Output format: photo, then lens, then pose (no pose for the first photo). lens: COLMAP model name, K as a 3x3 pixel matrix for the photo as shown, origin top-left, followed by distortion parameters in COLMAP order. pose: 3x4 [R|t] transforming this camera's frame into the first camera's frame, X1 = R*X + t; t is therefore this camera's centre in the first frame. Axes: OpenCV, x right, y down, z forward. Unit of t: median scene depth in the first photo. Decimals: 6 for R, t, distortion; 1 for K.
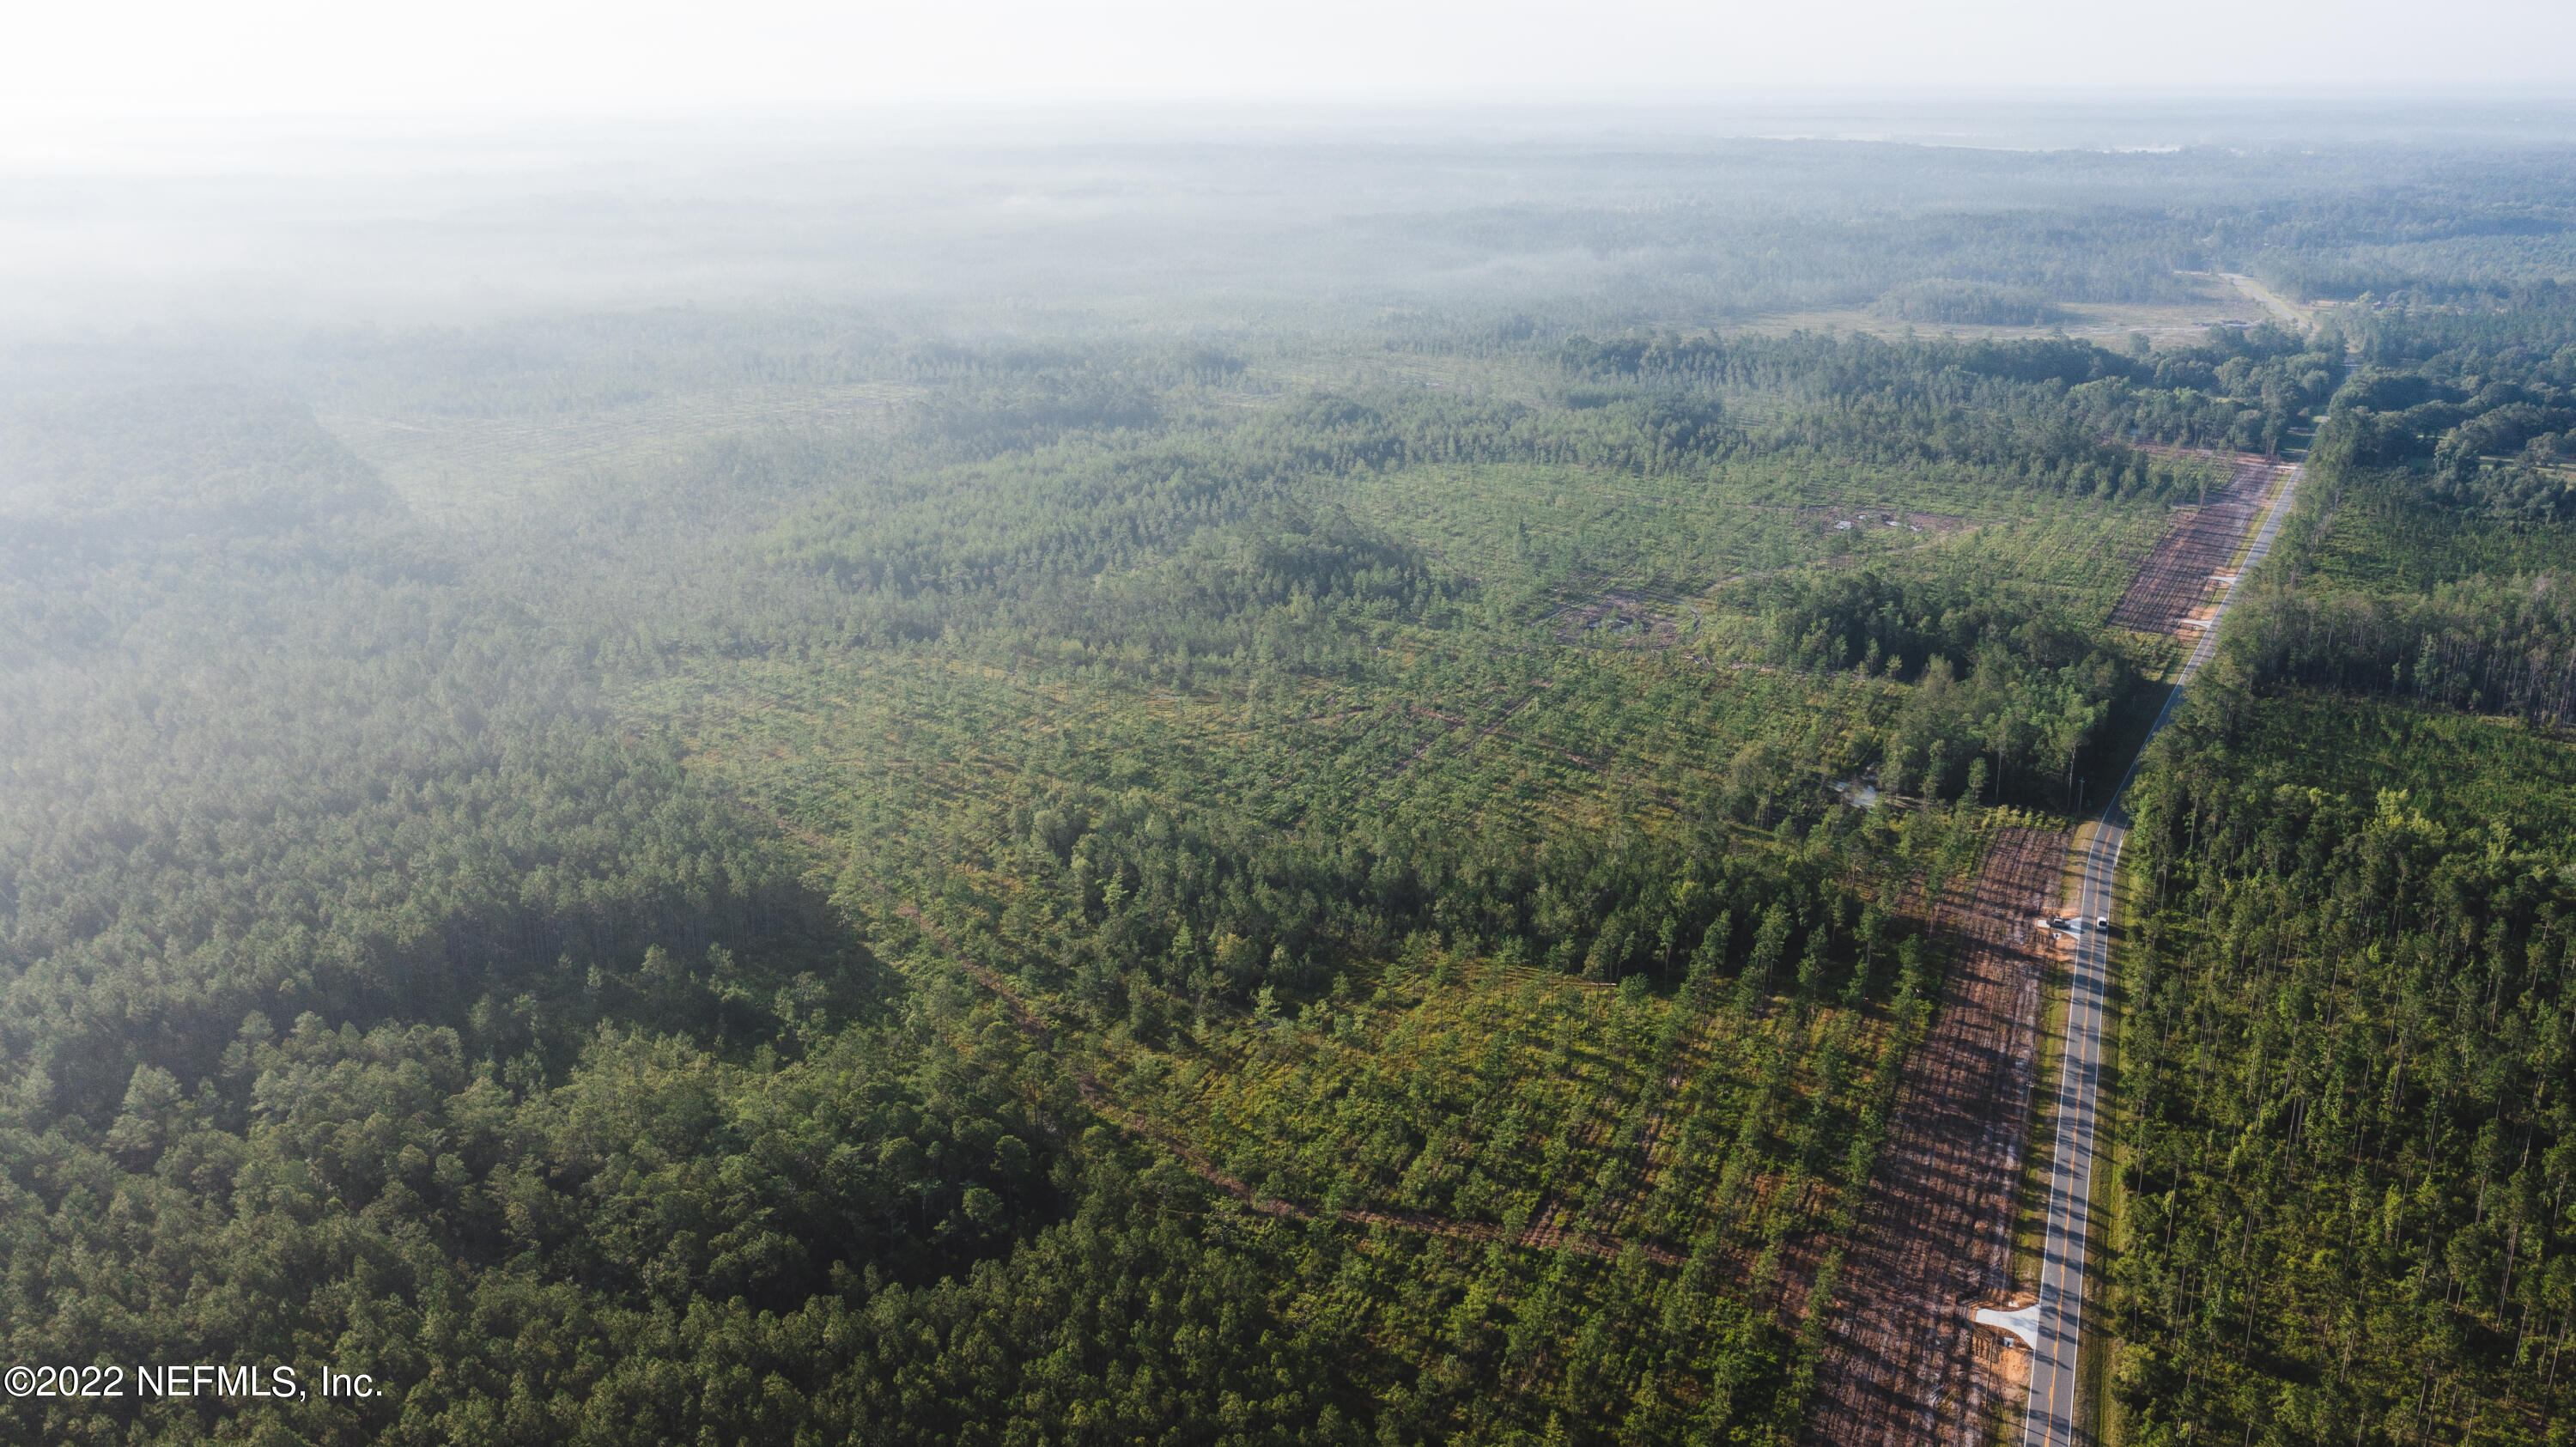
lens RADIAL K [[2072.3, 0, 1288.0], [0, 2072.3, 723.5], [0, 0, 1]] dist [-0.013621, 0.005356]
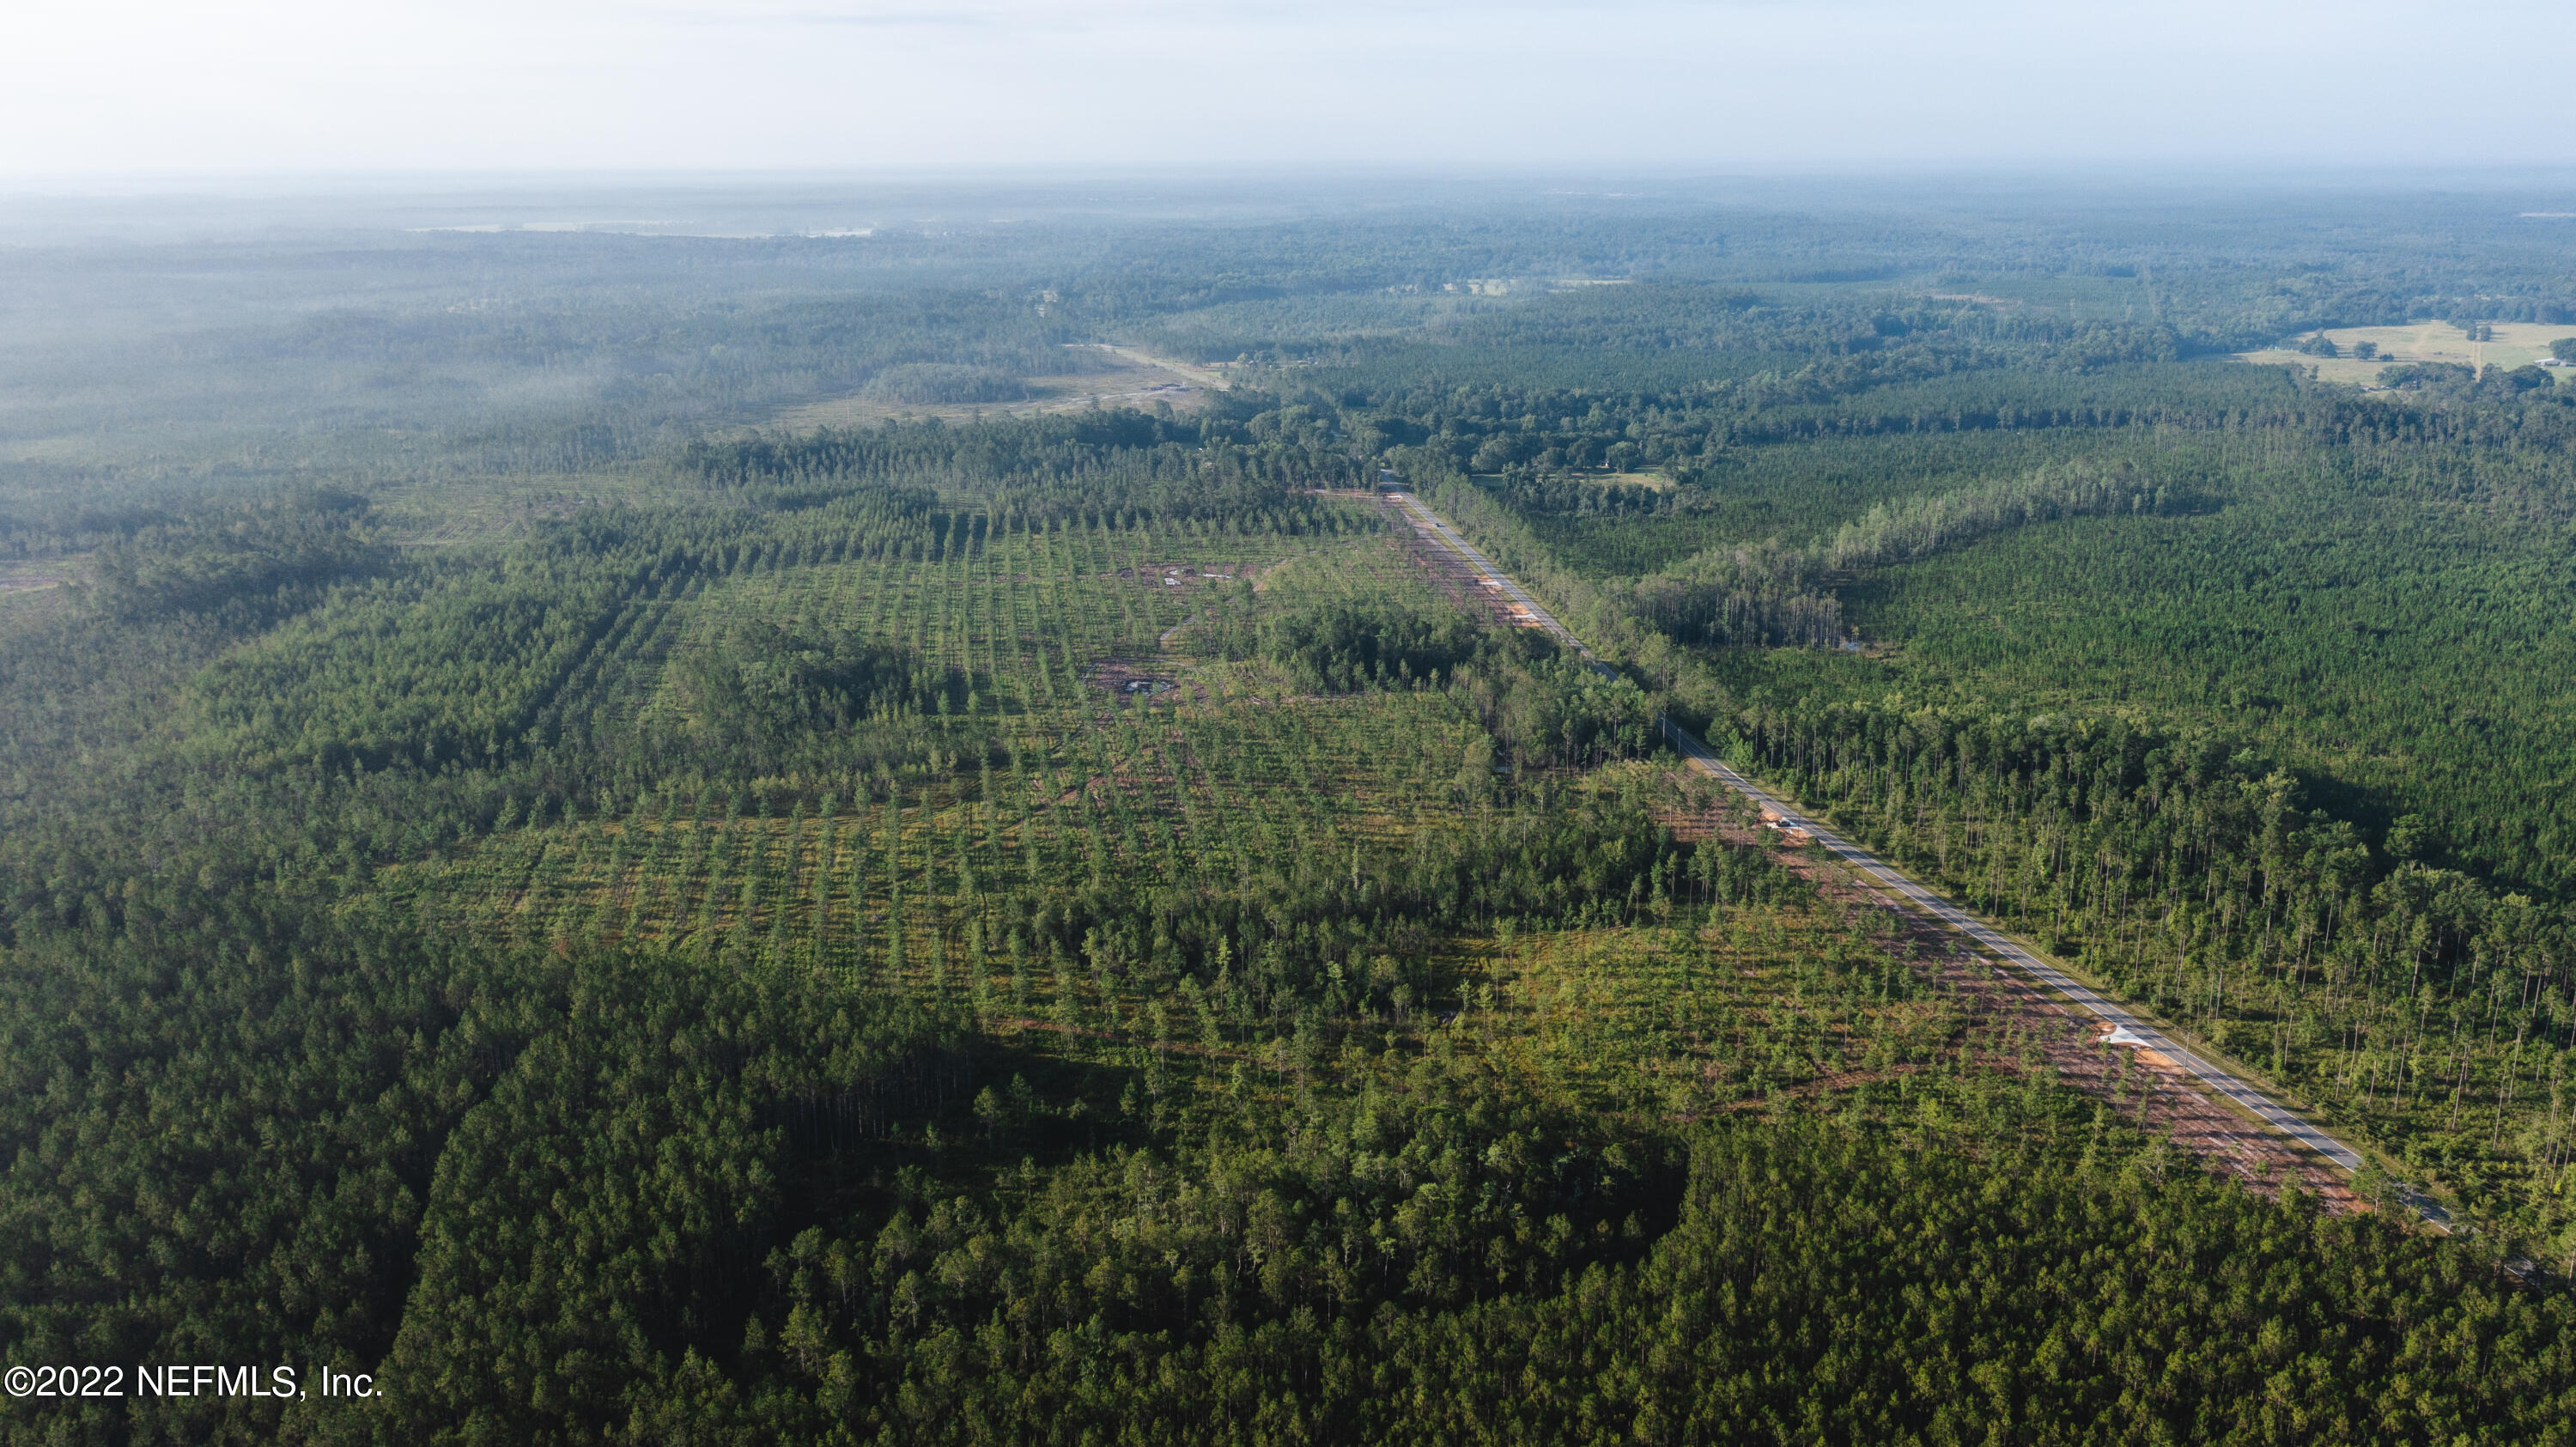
lens RADIAL K [[2072.3, 0, 1288.0], [0, 2072.3, 723.5], [0, 0, 1]] dist [-0.013621, 0.005356]
pose [[0.795303, -0.159179, 0.584940, -0.371340], [0.180782, 0.983282, 0.021783, -0.031720], [-0.578628, 0.088422, 0.810784, 0.033445]]
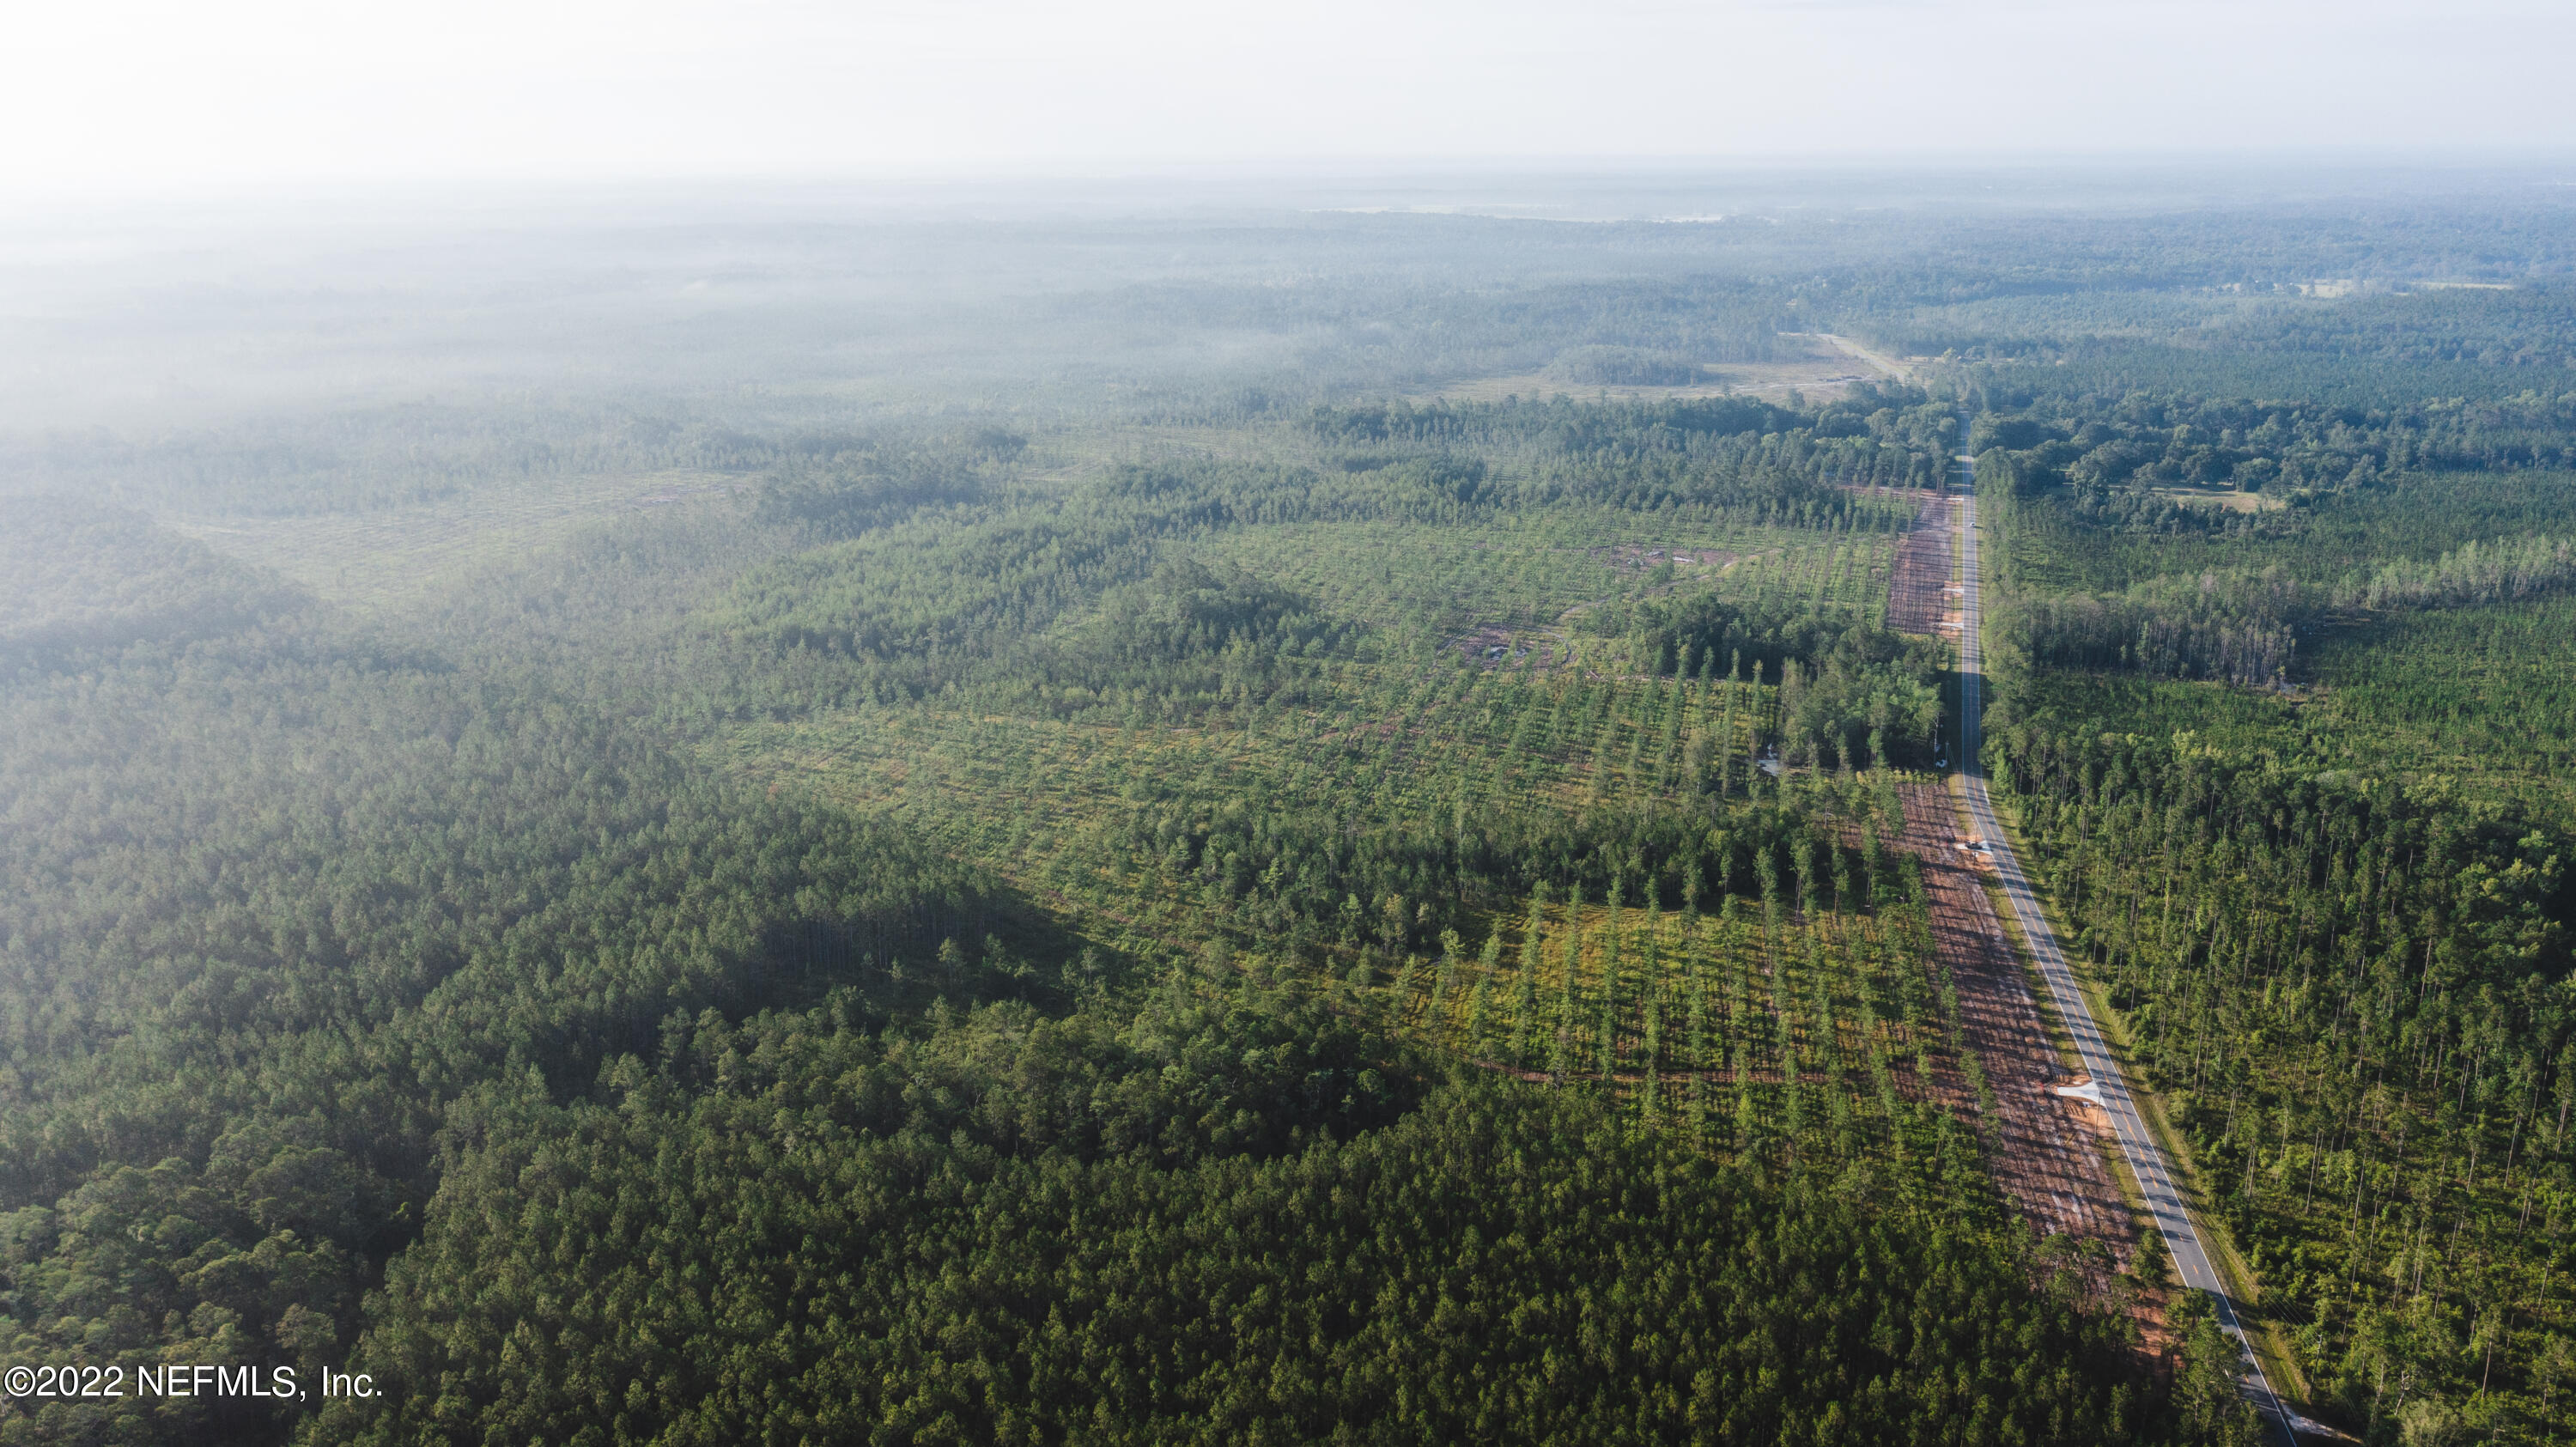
lens RADIAL K [[2072.3, 0, 1288.0], [0, 2072.3, 723.5], [0, 0, 1]] dist [-0.013621, 0.005356]
pose [[0.977306, -0.058775, 0.203514, -0.171878], [0.065142, 0.997570, -0.024722, 0.012495], [-0.201566, 0.037418, 0.978760, -0.111520]]
